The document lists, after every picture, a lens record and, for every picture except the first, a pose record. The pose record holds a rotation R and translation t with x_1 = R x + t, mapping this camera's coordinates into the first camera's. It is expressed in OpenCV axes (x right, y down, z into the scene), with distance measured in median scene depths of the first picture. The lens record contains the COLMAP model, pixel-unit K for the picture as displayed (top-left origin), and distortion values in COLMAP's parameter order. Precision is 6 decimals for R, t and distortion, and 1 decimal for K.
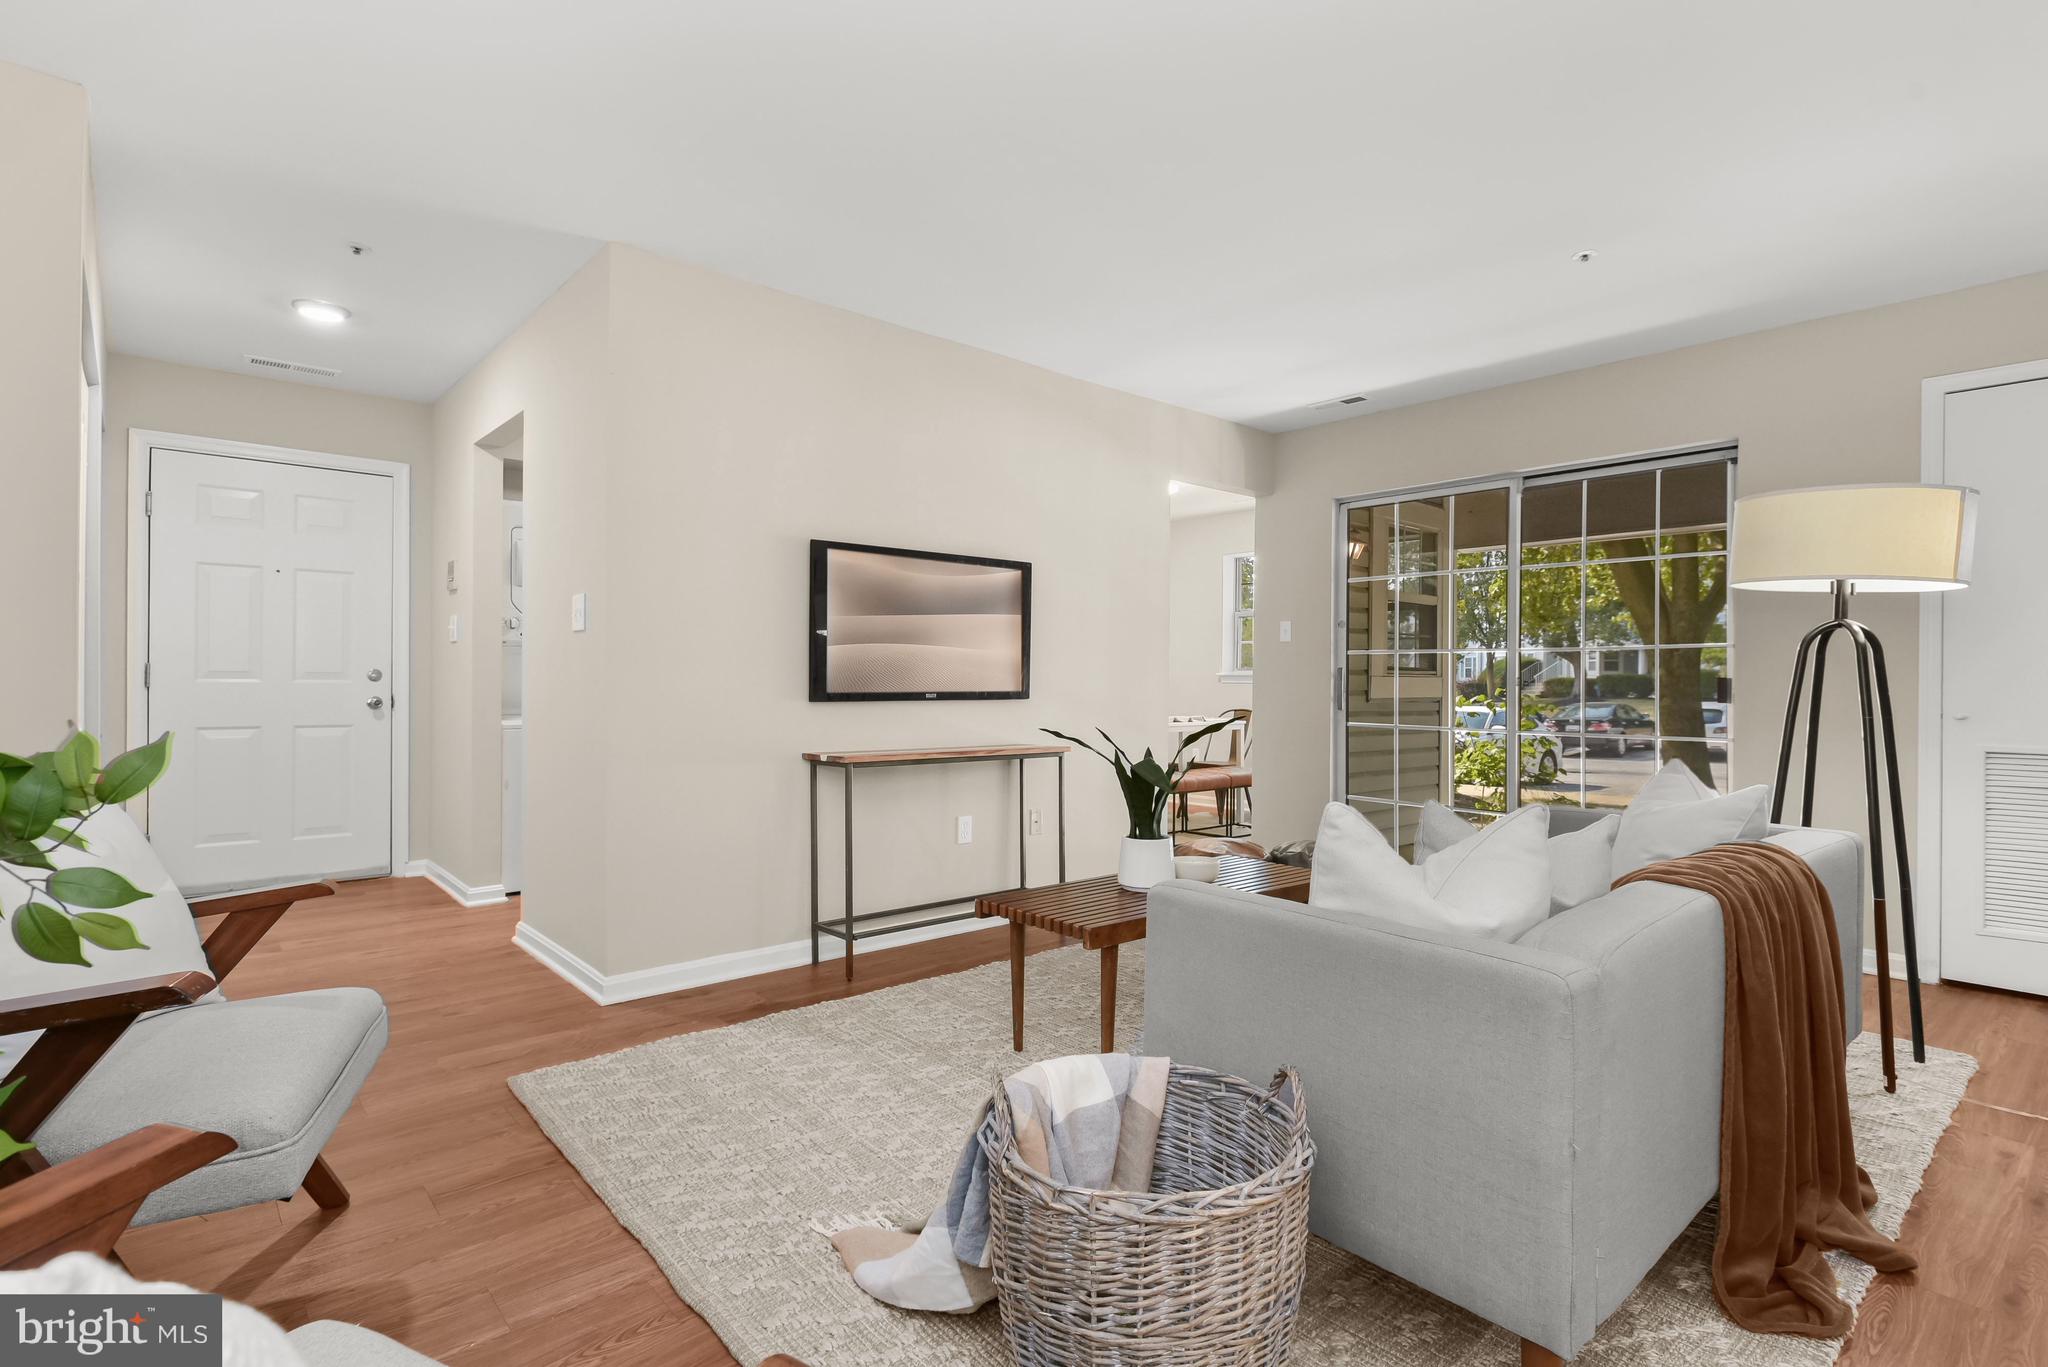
lens RADIAL K [[1010.6, 0, 1024.0], [0, 1010.6, 683.5], [0, 0, 1]] dist [0.015086, -0.000059]
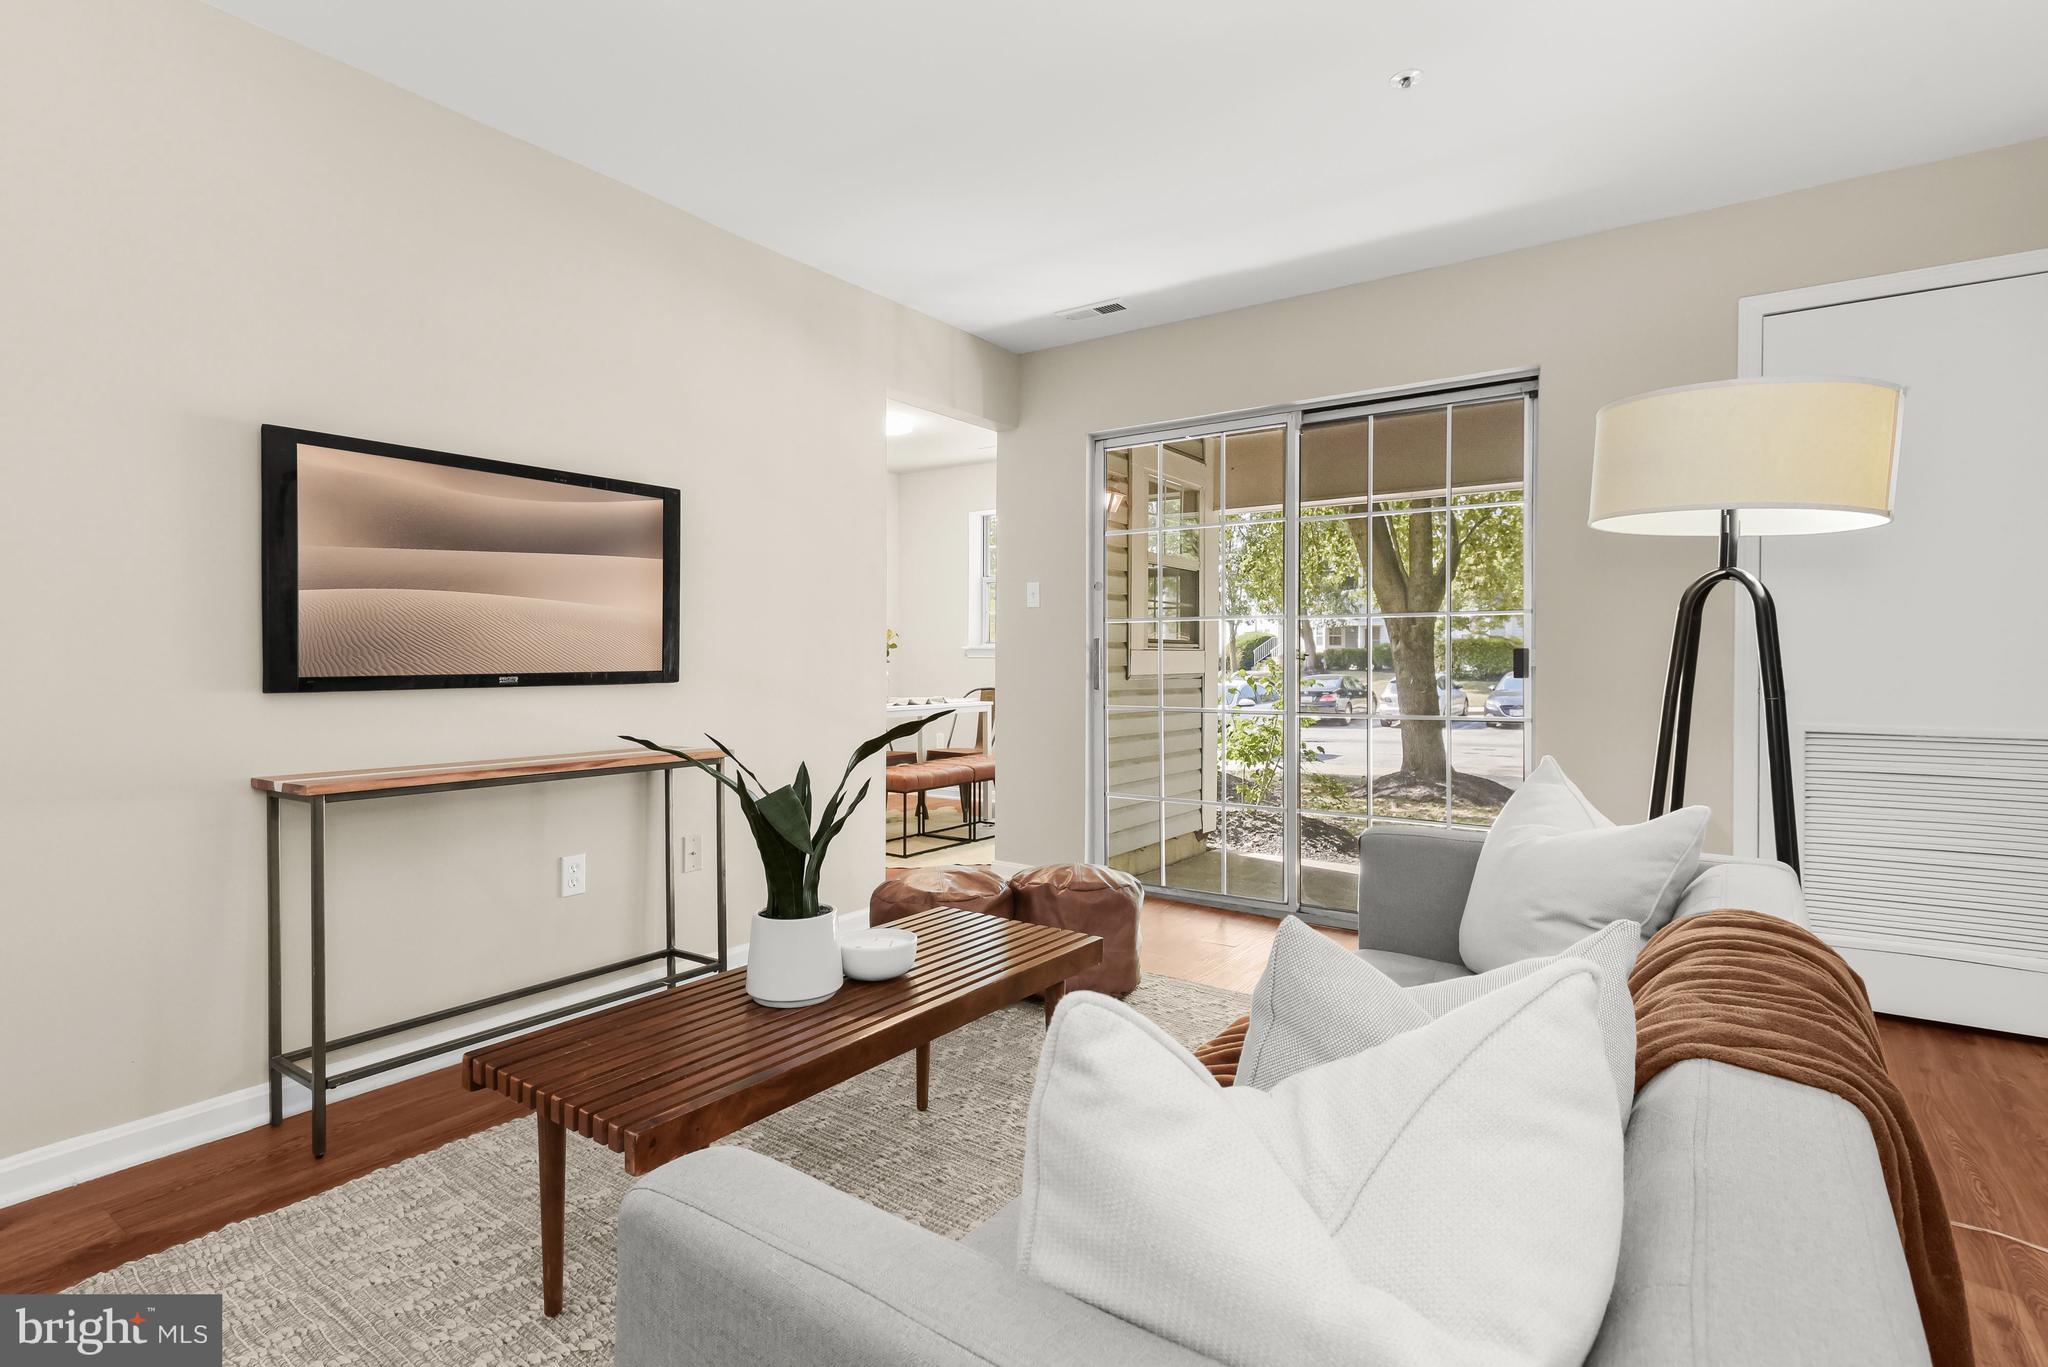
lens RADIAL K [[1017.8, 0, 1052.7], [0, 1017.8, 648.6], [0, 0, 1]] dist [0.002019, 0.000176]
pose [[0.966621, -0.003604, 0.256187, 0.076556], [0.006378, 0.999930, -0.009998, 0.000624], [-0.256133, 0.011298, 0.966576, 0.244648]]
